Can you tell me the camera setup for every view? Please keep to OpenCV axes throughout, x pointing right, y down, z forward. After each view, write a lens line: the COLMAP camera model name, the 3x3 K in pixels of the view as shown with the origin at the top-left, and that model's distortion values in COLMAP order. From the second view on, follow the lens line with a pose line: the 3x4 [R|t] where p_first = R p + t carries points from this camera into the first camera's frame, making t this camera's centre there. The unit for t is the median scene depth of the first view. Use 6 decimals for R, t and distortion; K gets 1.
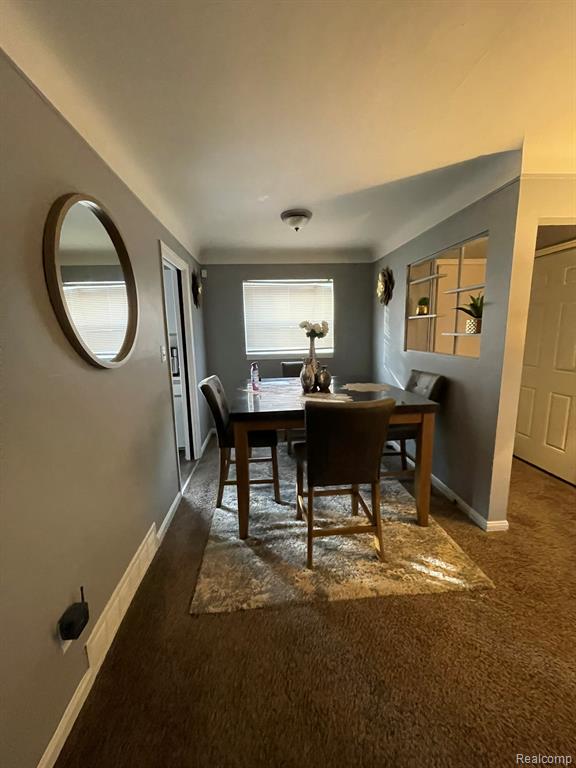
lens RADIAL K [[309.7, 0, 285.7], [0, 309.7, 382.3], [0, 0, 1]] dist [0.000672, 0.000480]
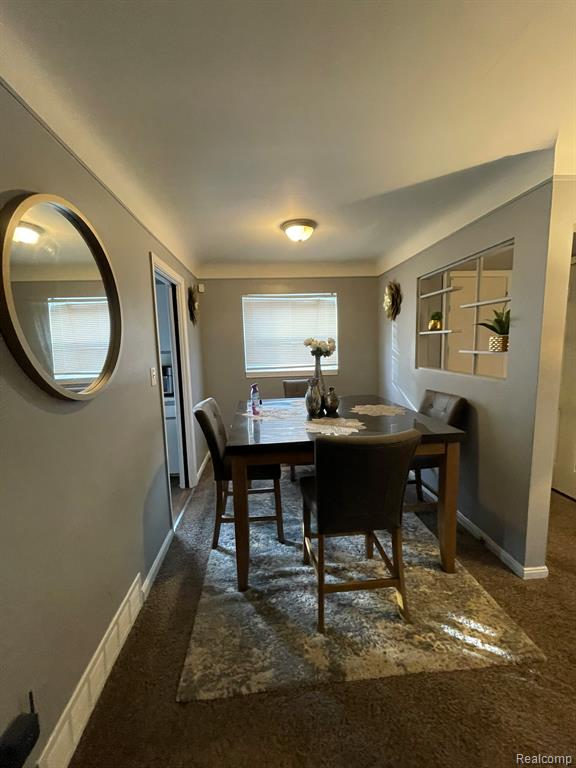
lens RADIAL K [[309.7, 0, 285.7], [0, 309.7, 382.3], [0, 0, 1]] dist [0.000672, 0.000480]
pose [[0.999977, -0.006717, 0.001154, -0.012074], [0.006759, 0.999106, -0.041721, -0.033935], [-0.000873, 0.041728, 0.999129, 0.102721]]
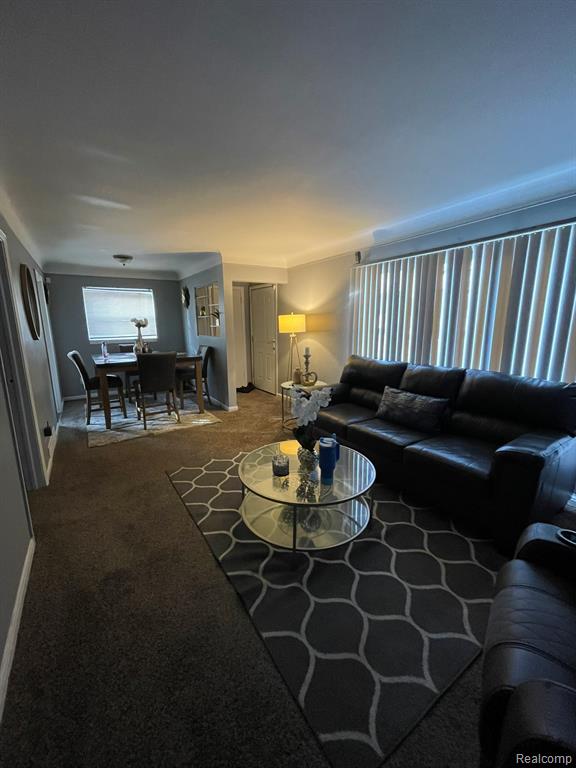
lens RADIAL K [[309.7, 0, 285.7], [0, 309.7, 382.3], [0, 0, 1]] dist [0.000672, 0.000480]
pose [[0.876052, -0.079230, 0.475664, -0.056430], [0.070100, 0.996856, 0.036936, 0.191595], [-0.477095, 0.000986, 0.878851, -1.128549]]
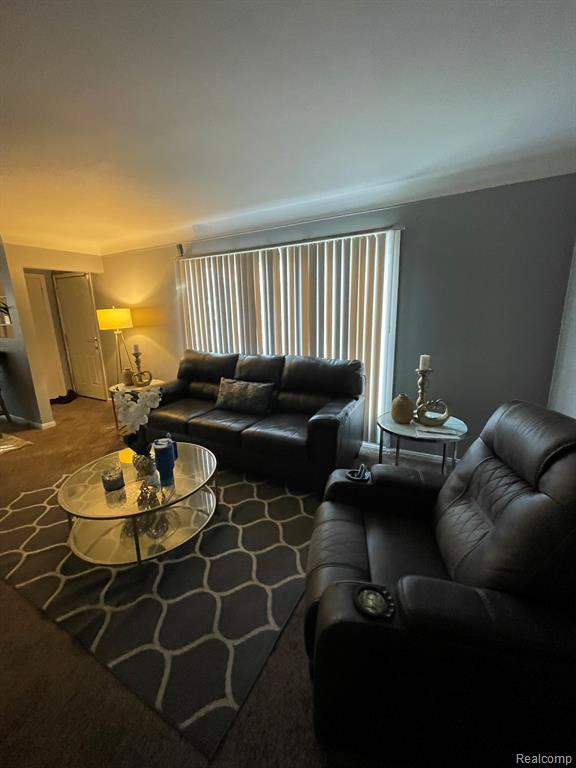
lens RADIAL K [[309.7, 0, 285.7], [0, 309.7, 382.3], [0, 0, 1]] dist [0.000672, 0.000480]
pose [[0.539847, -0.183377, 0.821546, -0.042077], [0.153096, 0.981094, 0.118389, 0.187761], [-0.827724, 0.061863, 0.557715, -1.174635]]
